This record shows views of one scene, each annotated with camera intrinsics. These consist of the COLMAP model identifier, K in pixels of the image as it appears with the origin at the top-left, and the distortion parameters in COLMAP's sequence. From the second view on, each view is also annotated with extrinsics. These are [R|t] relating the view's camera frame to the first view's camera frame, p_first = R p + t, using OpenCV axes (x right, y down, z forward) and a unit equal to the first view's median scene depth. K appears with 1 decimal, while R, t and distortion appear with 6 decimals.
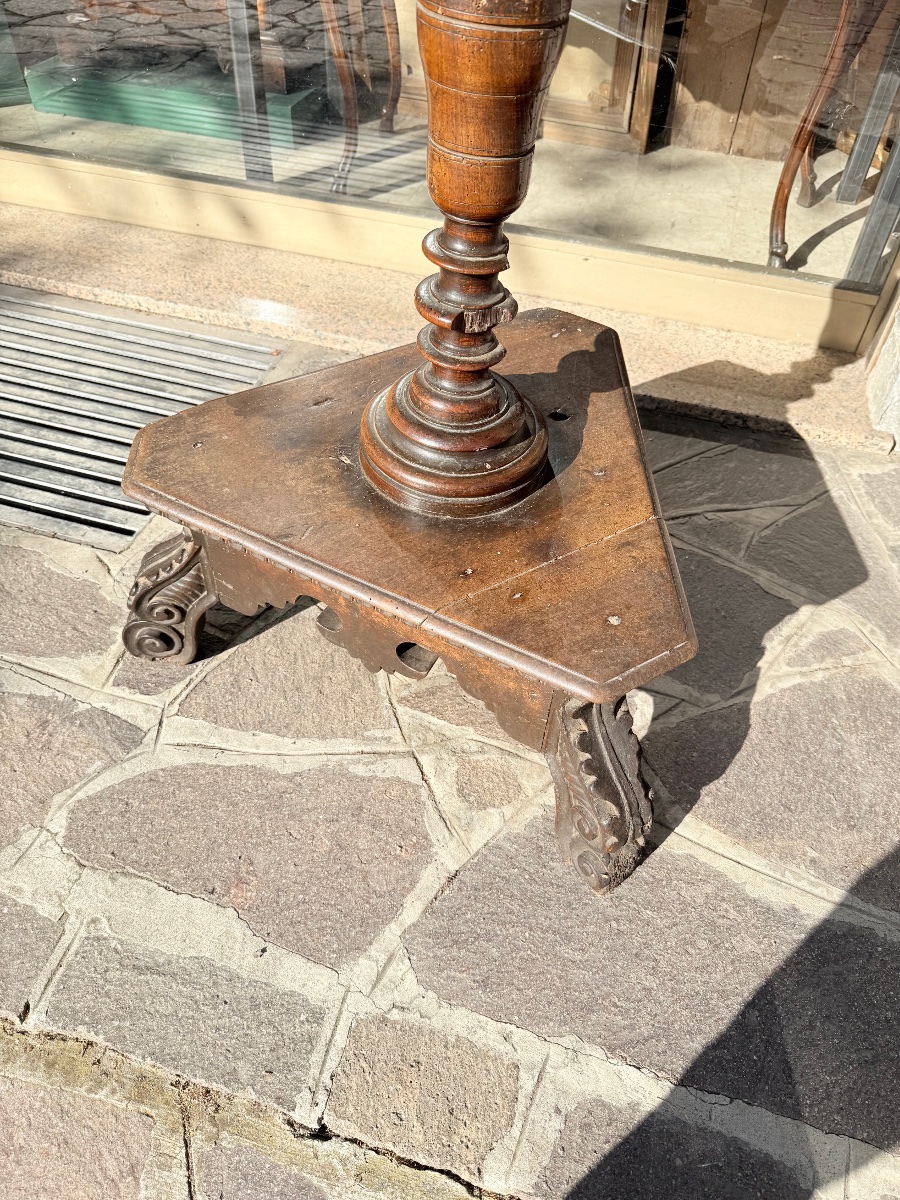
lens RADIAL K [[860.8, 0, 445.1], [0, 860.8, 597.1], [0, 0, 1]] dist [-0.003629, -0.012428]
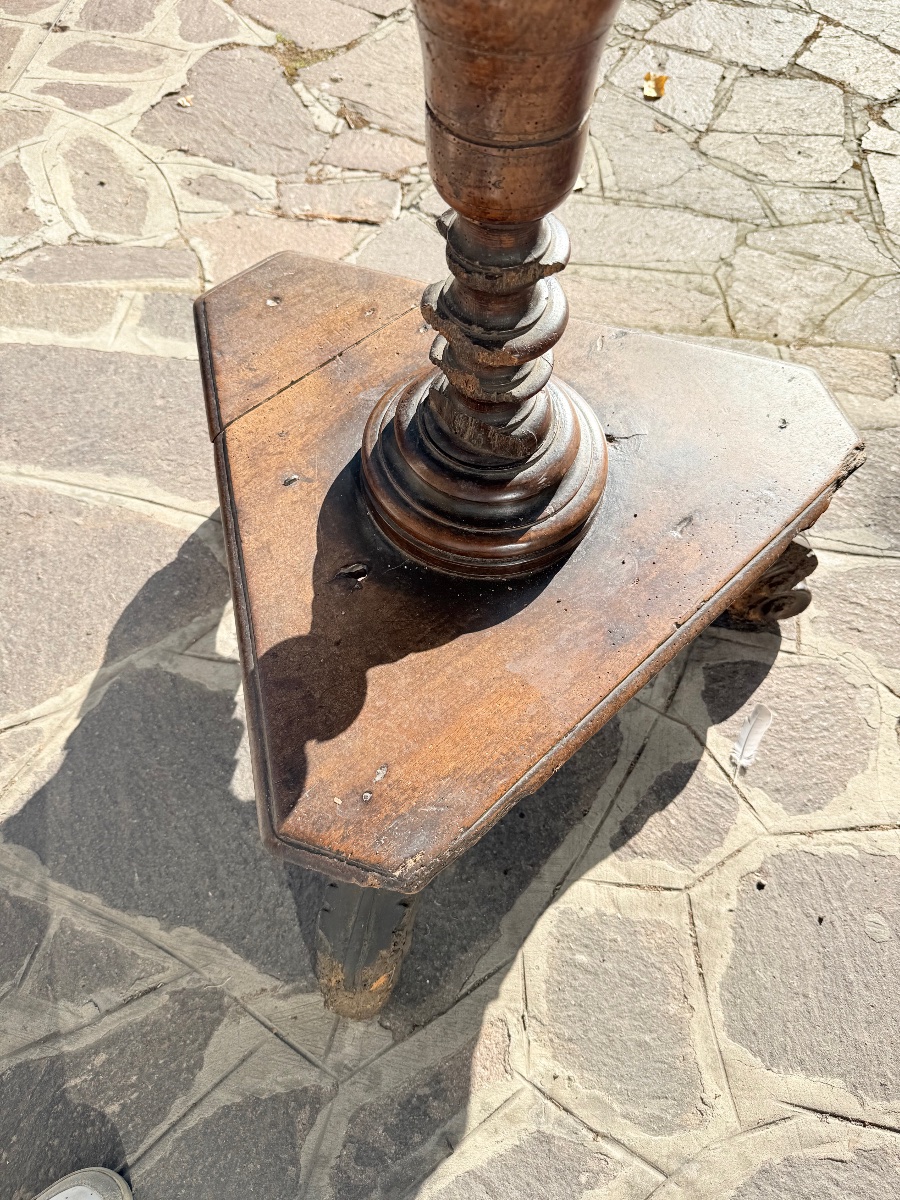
lens RADIAL K [[860.8, 0, 448.1], [0, 860.8, 600.2], [0, 0, 1]] dist [-0.003629, -0.012428]
pose [[-0.976301, 0.136113, -0.168255, 0.154138], [-0.206399, -0.351801, 0.913037, -0.738036], [0.065084, 0.926126, 0.371557, 0.655827]]
